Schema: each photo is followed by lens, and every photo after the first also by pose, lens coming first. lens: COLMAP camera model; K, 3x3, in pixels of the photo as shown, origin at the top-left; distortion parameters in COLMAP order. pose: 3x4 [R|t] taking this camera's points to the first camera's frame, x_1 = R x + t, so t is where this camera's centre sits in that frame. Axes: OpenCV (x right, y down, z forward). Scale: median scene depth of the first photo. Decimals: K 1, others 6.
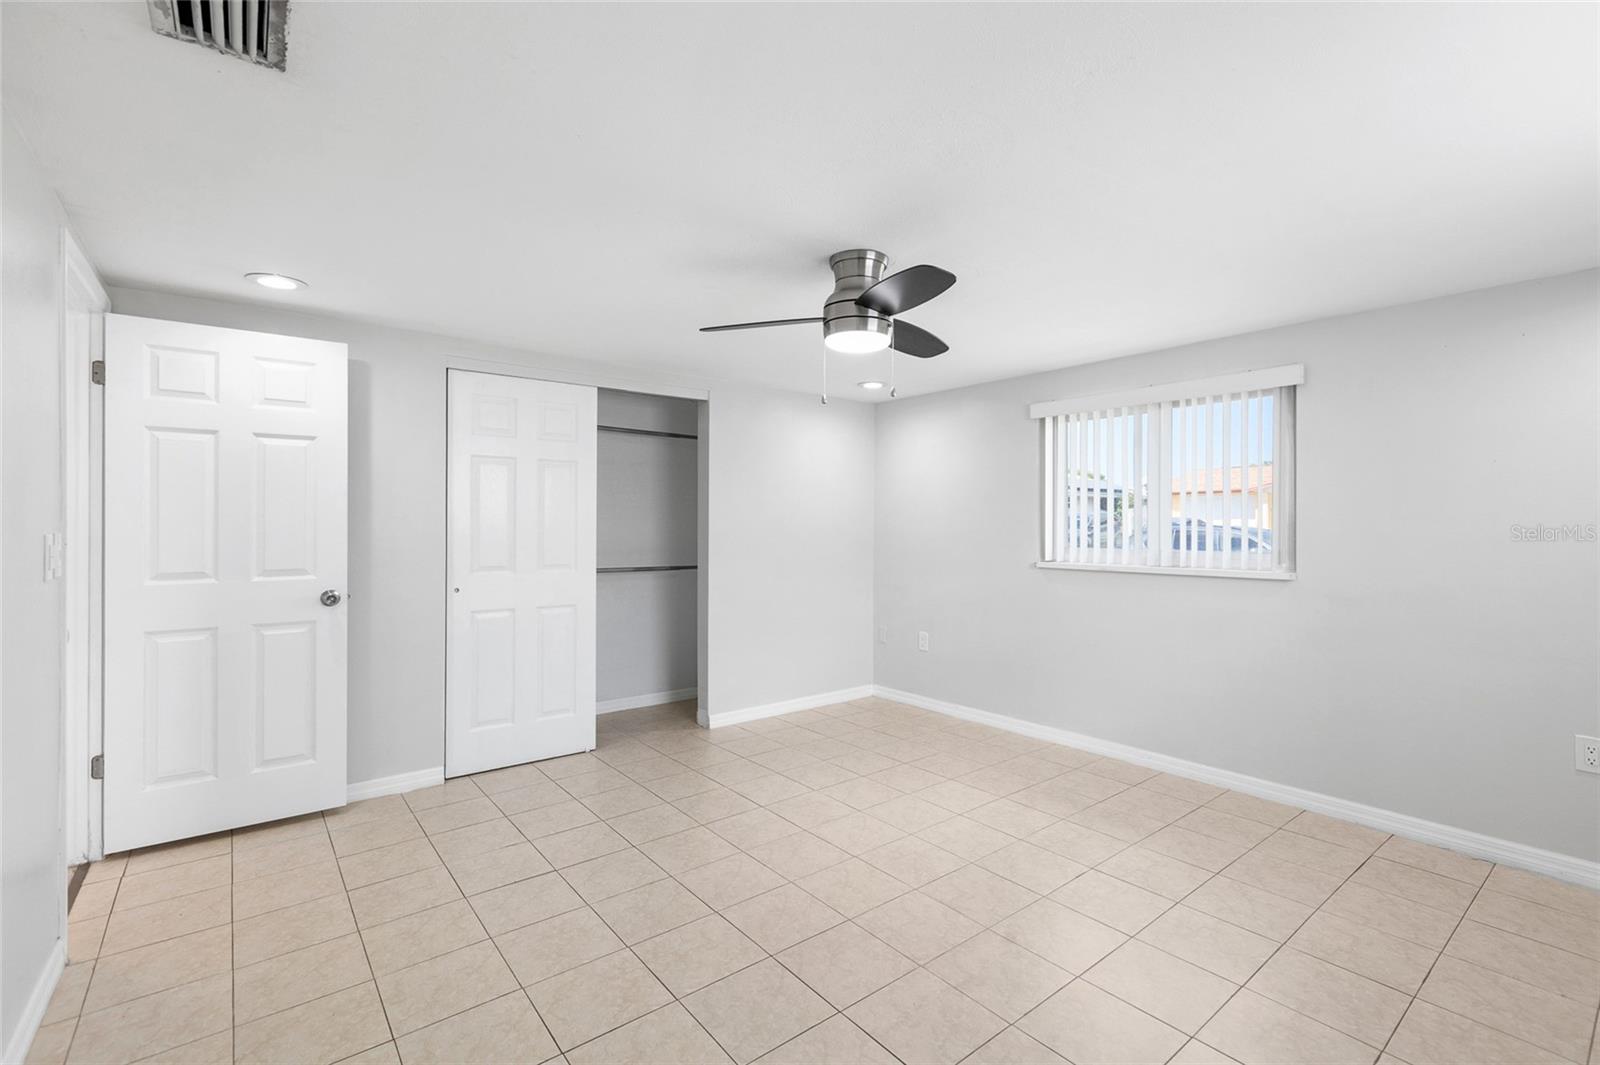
lens RADIAL K [[716.9, 0, 803.8], [0, 716.9, 528.1], [0, 0, 1]] dist [0.008255, -0.000204]
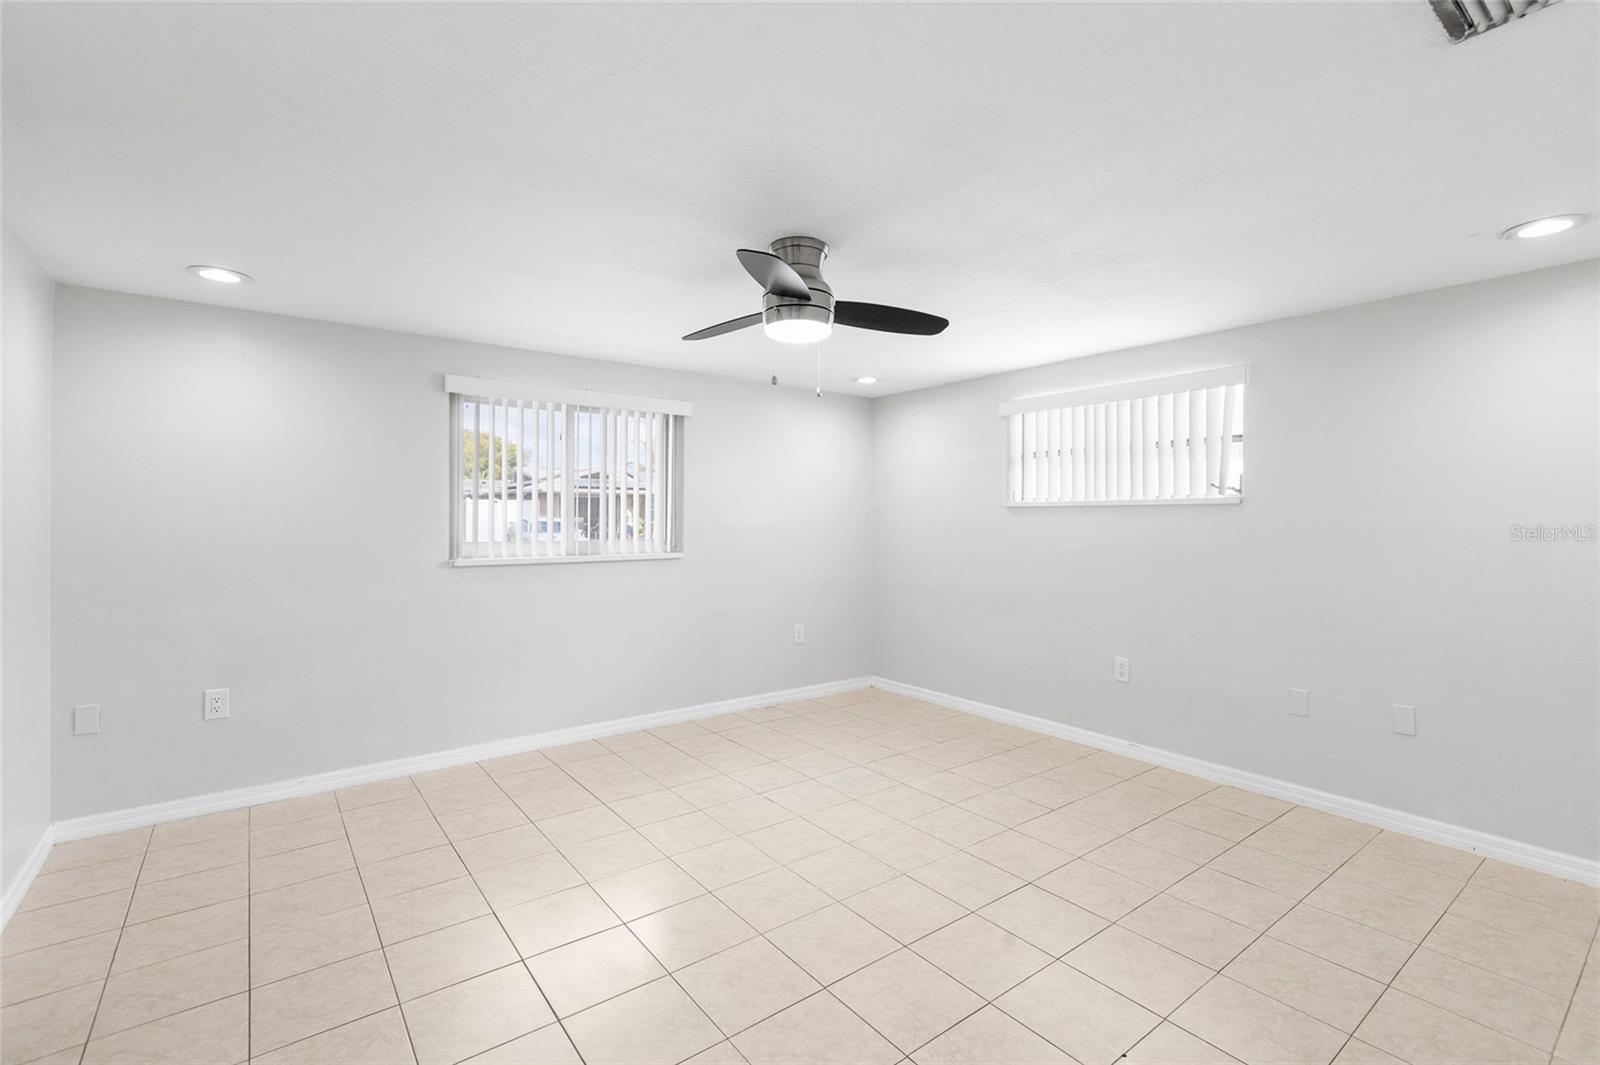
lens RADIAL K [[716.9, 0, 809.4], [0, 716.9, 530.6], [0, 0, 1]] dist [0.008255, -0.000204]
pose [[0.010526, -0.014221, 0.999843, -0.659814], [0.001140, 0.999898, 0.014210, 0.000100], [-0.999944, 0.000990, 0.010541, 0.710214]]
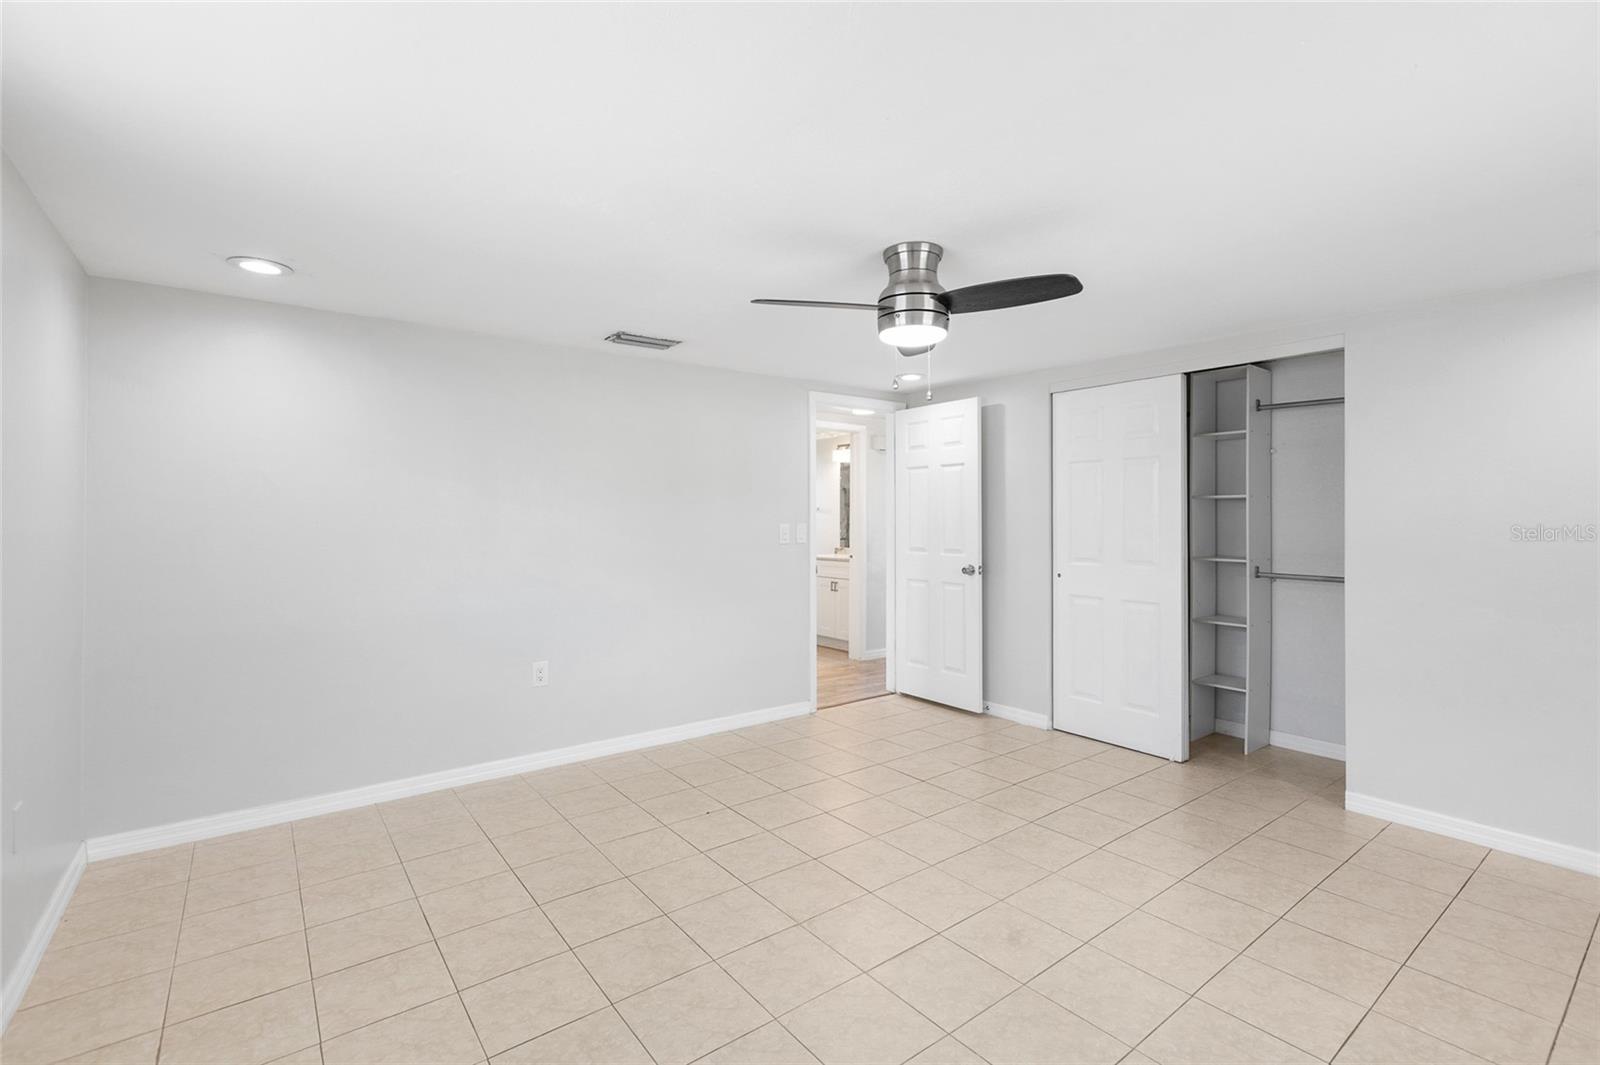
lens RADIAL K [[716.9, 0, 807.8], [0, 716.9, 522.9], [0, 0, 1]] dist [0.008255, -0.000204]
pose [[-0.005893, 0.004786, -0.999971, 0.778105], [-0.007711, 0.999959, 0.004831, -0.004572], [0.999953, 0.007739, -0.005856, 0.626890]]
